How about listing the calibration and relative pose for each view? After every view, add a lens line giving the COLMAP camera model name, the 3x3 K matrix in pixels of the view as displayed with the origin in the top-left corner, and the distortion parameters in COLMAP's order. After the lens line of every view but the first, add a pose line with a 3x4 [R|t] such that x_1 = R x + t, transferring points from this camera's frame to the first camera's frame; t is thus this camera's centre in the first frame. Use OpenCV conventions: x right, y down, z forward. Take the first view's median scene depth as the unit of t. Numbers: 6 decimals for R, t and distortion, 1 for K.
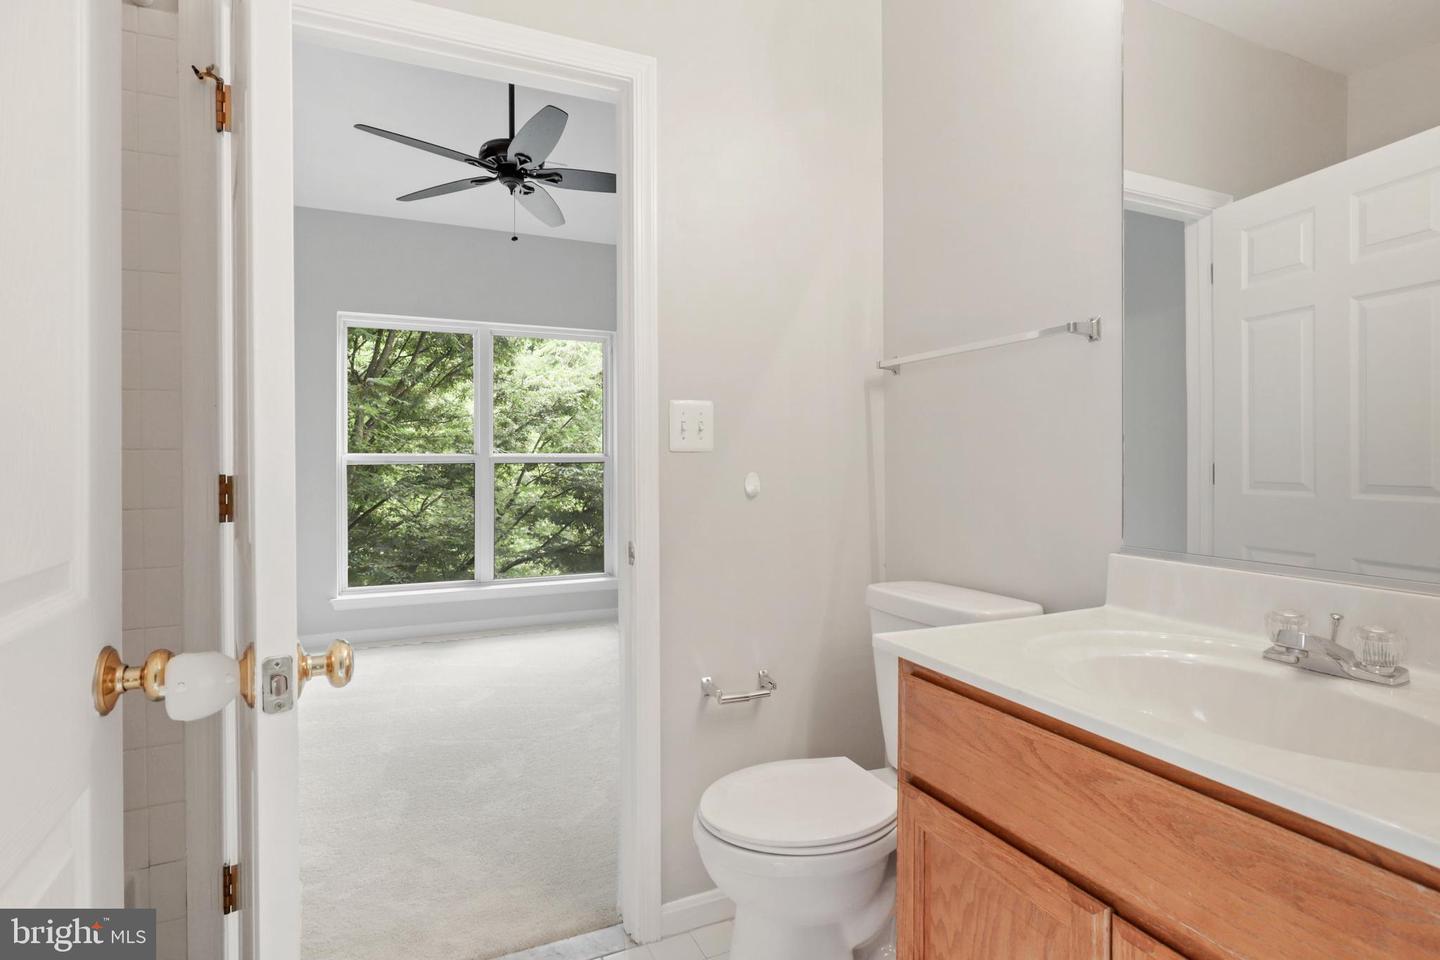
lens RADIAL K [[718.3, 0, 714.8], [0, 718.3, 460.6], [0, 0, 1]] dist [-0.024940, 0.013539]
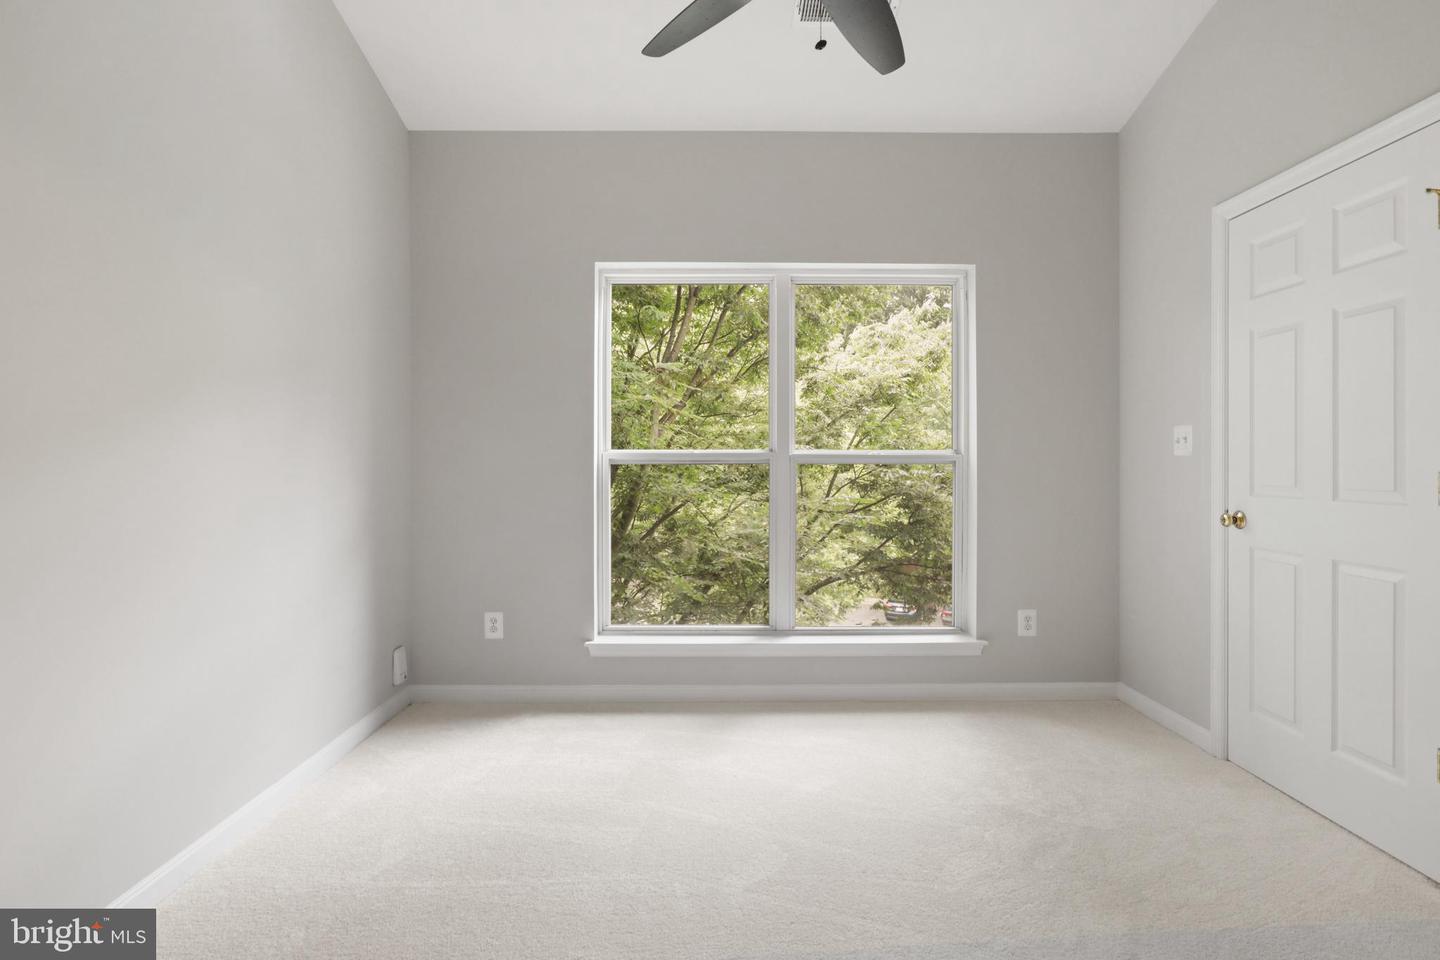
lens RADIAL K [[728.4, 0, 720.4], [0, 728.4, 471.6], [0, 0, 1]] dist [-0.001095, 0.000285]
pose [[0.913056, 0.010315, -0.407705, -0.042449], [-0.004097, 0.999862, 0.016122, 0.000357], [0.407814, -0.013050, 0.912972, 0.162109]]
